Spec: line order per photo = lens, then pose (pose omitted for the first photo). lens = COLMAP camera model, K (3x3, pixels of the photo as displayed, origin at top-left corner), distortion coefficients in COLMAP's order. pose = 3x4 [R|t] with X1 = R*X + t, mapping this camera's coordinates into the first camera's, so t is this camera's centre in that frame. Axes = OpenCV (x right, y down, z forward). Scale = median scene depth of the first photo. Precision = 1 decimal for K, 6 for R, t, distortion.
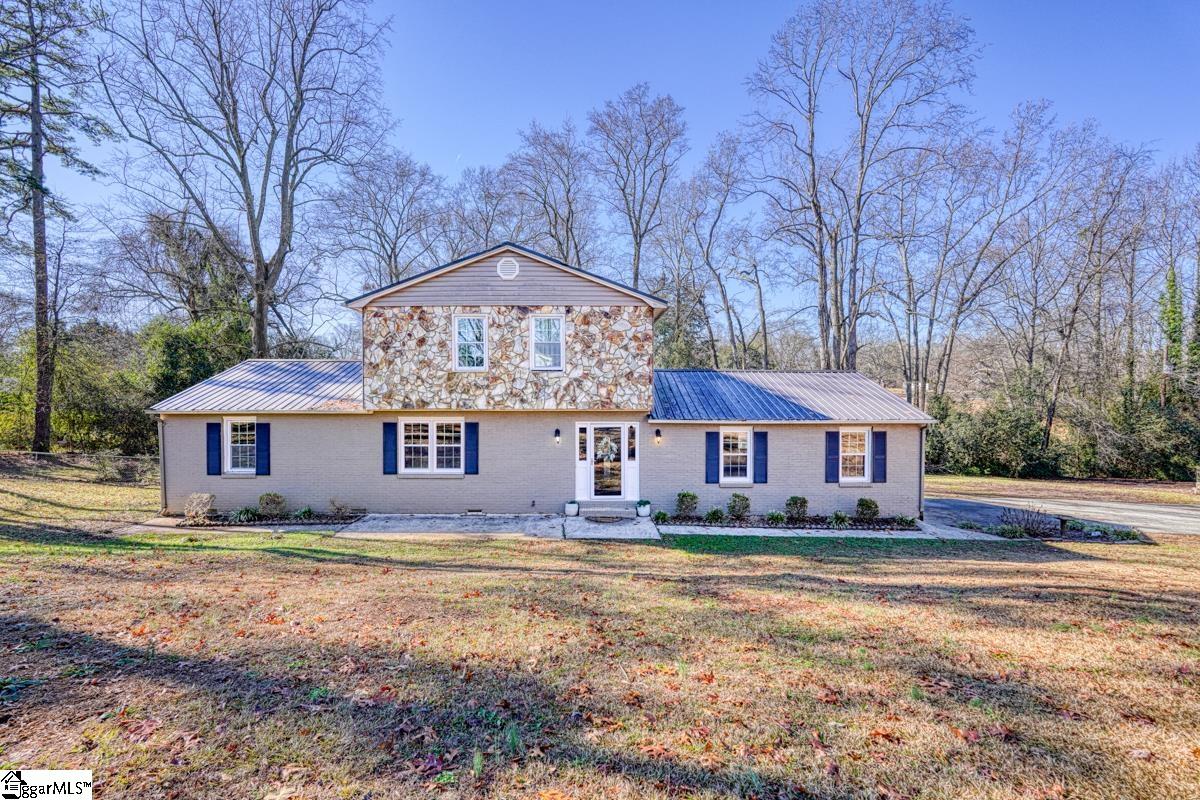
lens RADIAL K [[528.0, 0, 605.9], [0, 528.0, 400.7], [0, 0, 1]] dist [-0.014247, 0.004920]
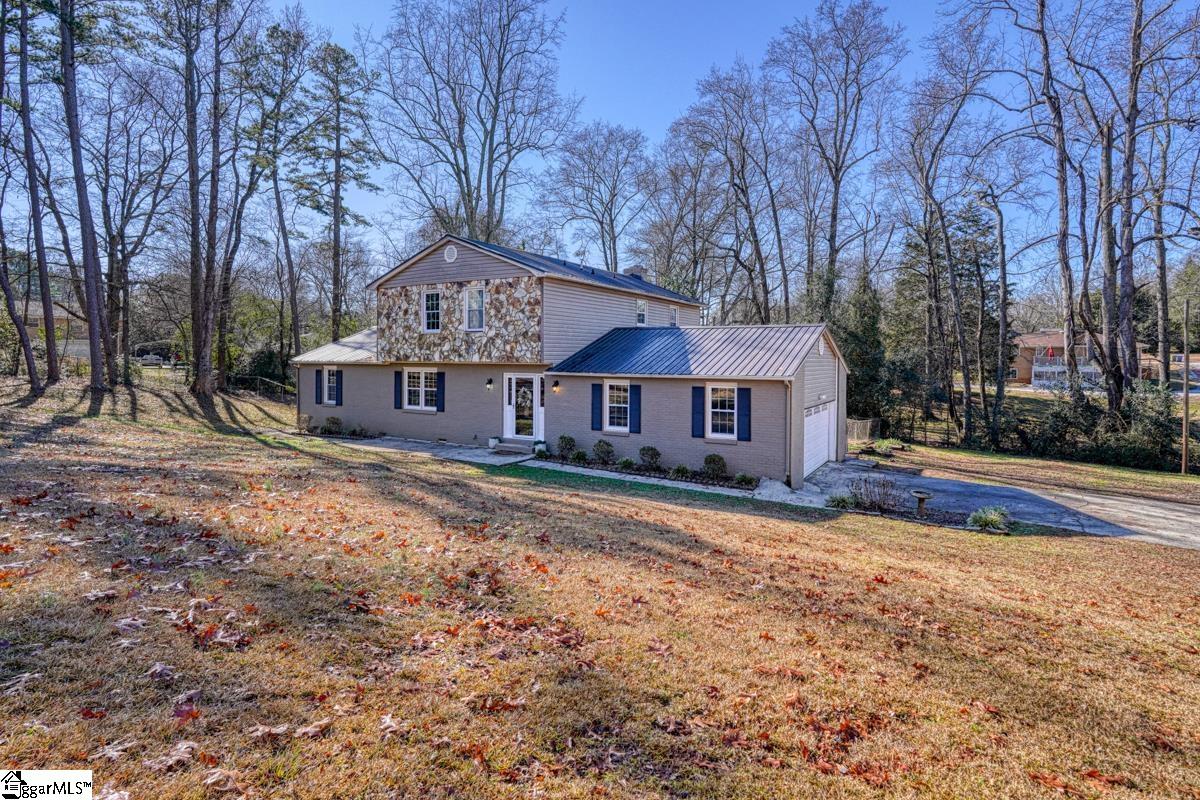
lens RADIAL K [[612.1, 0, 644.4], [0, 612.1, 354.4], [0, 0, 1]] dist [-0.019051, -0.000965]
pose [[0.870396, 0.000296, -0.492353, 0.963294], [-0.005927, 0.999934, -0.009875, 0.009703], [0.492317, 0.011513, 0.870340, -0.073425]]
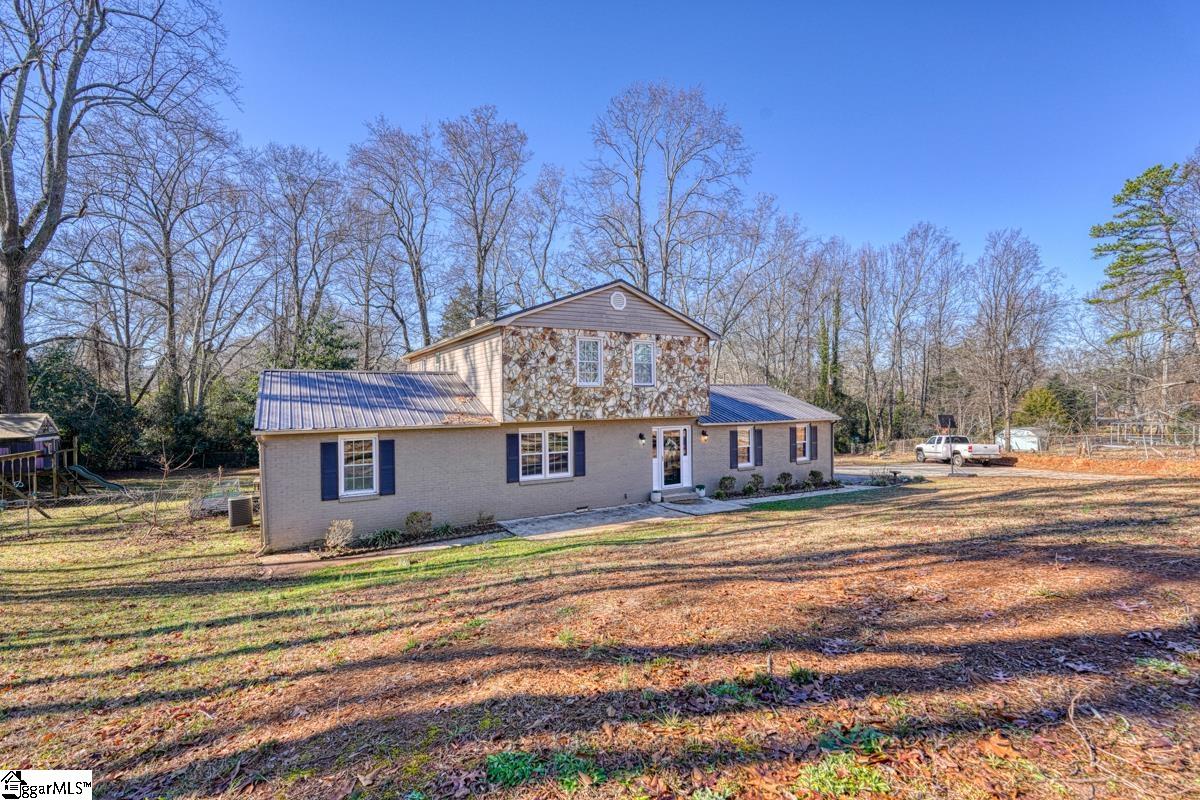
lens RADIAL K [[528.0, 0, 604.2], [0, 528.0, 398.4], [0, 0, 1]] dist [-0.014247, 0.004920]
pose [[0.866178, -0.009040, 0.499654, -0.806103], [0.017418, 0.999775, -0.012108, -0.014651], [-0.499432, 0.019191, 0.866141, -0.019560]]
